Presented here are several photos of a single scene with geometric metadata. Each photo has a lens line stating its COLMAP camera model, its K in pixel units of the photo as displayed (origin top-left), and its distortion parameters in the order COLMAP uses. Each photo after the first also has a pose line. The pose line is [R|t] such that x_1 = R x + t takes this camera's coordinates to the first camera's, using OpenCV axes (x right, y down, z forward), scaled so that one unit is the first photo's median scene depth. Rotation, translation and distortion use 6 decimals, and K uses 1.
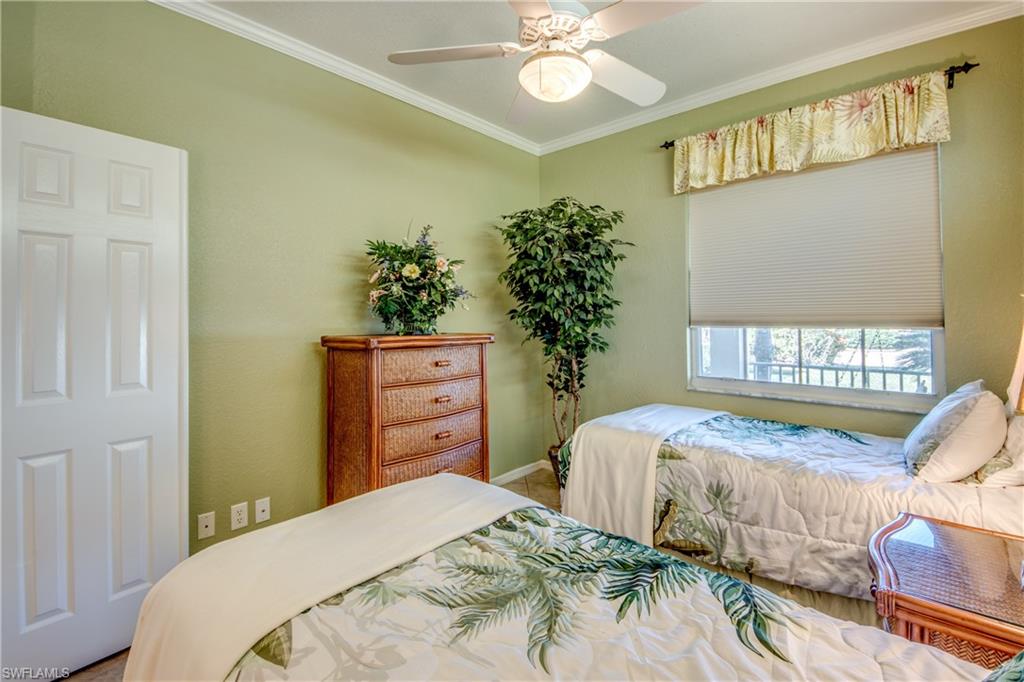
lens RADIAL K [[450.4, 0, 513.9], [0, 450.4, 326.9], [0, 0, 1]] dist [0.002840, -0.000385]
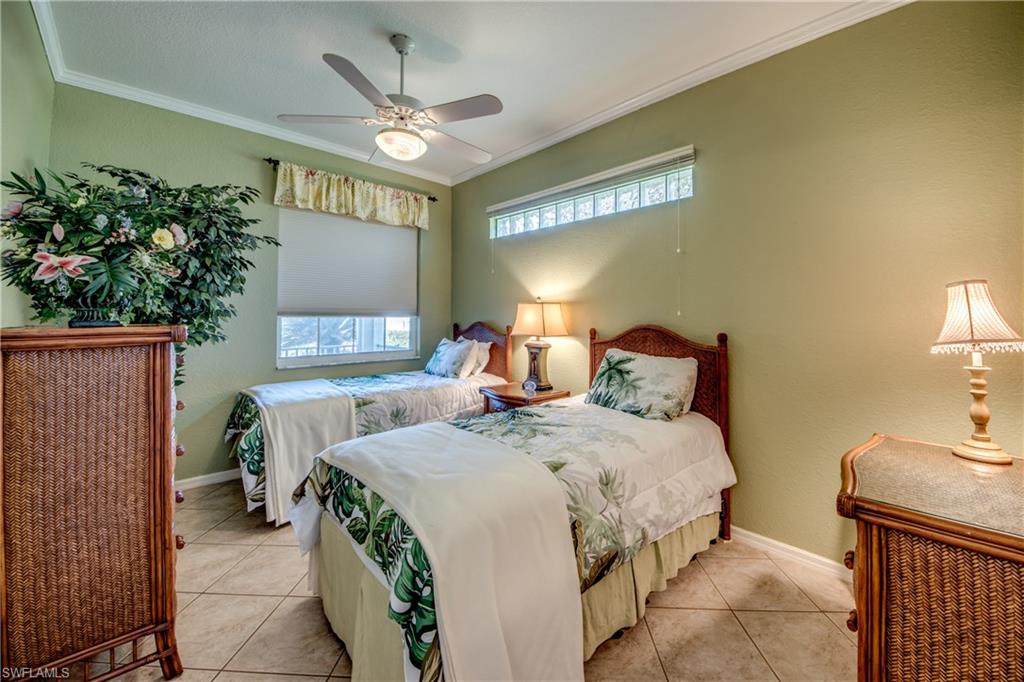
lens RADIAL K [[394.6, 0, 509.2], [0, 394.6, 337.0], [0, 0, 1]] dist [0.044836, -0.030980]
pose [[0.123575, -0.054944, 0.990813, -0.781636], [0.012648, 0.998472, 0.053791, 0.003019], [-0.992255, 0.005885, 0.124082, 0.325686]]
